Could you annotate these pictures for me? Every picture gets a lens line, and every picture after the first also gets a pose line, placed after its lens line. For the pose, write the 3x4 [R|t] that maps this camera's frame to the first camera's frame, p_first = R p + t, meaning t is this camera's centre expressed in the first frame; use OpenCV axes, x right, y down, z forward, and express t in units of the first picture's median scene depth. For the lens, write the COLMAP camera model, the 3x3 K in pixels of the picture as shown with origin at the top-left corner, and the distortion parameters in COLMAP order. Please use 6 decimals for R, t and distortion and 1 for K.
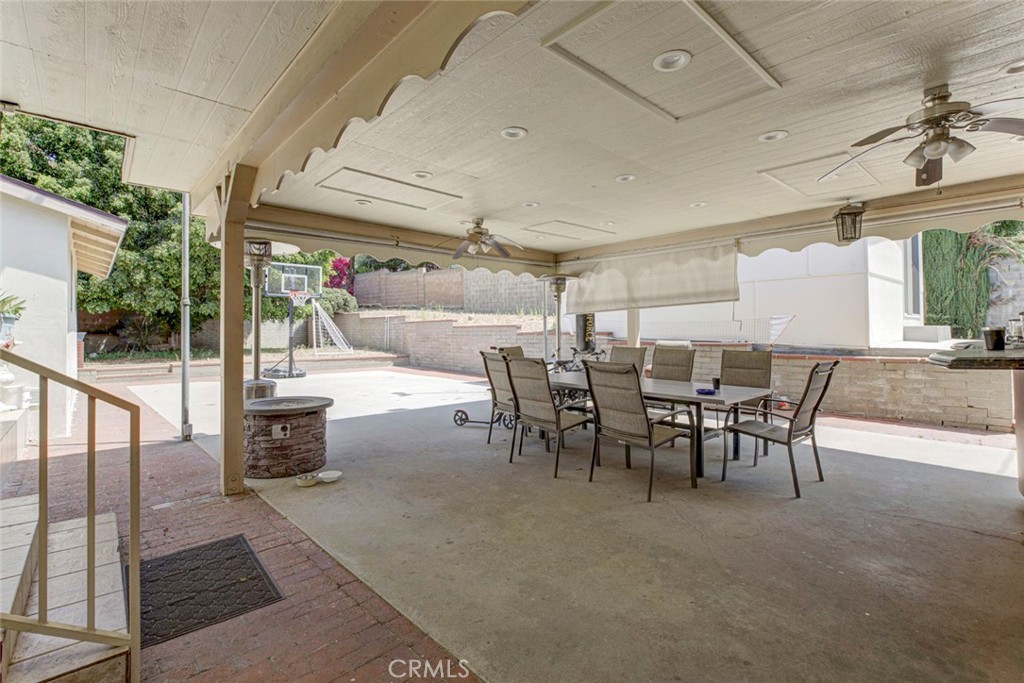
lens RADIAL K [[466.4, 0, 509.4], [0, 466.4, 329.3], [0, 0, 1]] dist [0.003239, 0.000236]
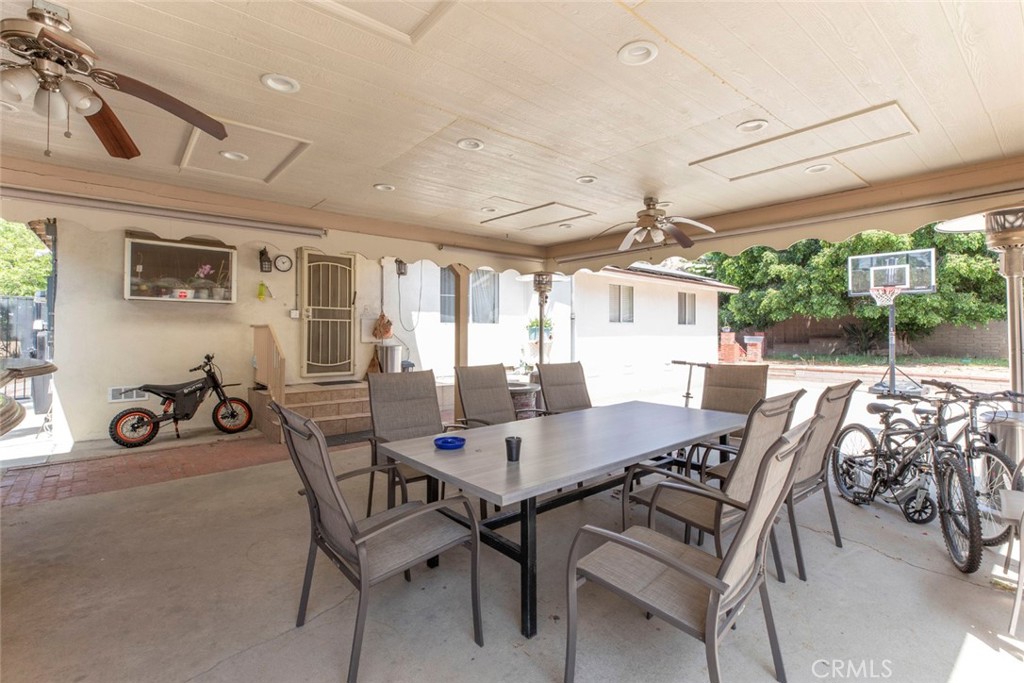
lens RADIAL K [[466.4, 0, 509.4], [0, 466.4, 329.3], [0, 0, 1]] dist [0.003239, 0.000236]
pose [[-0.032886, -0.008242, -0.999425, 0.279919], [-0.000433, 0.999966, -0.008232, -0.001712], [0.999459, 0.000162, -0.032888, 0.299512]]
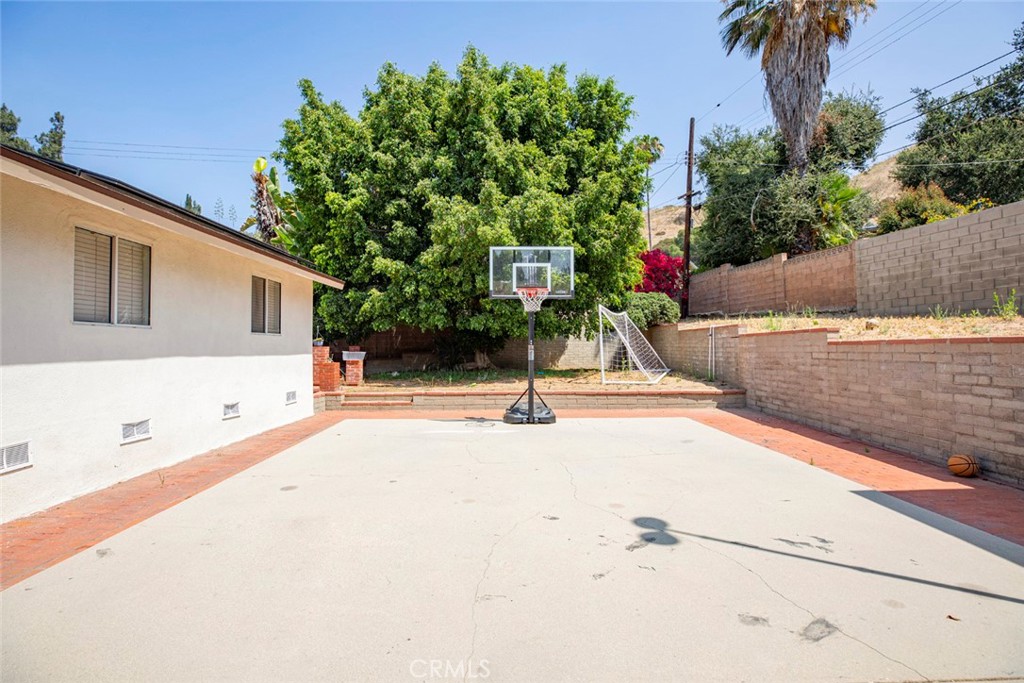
lens RADIAL K [[481.8, 0, 509.2], [0, 481.8, 338.1], [0, 0, 1]] dist [-0.024714, 0.000551]
pose [[0.743490, -0.012944, -0.668622, -0.033482], [0.003537, 0.999875, -0.015423, -0.003597], [0.668738, 0.009102, 0.743443, 0.384209]]
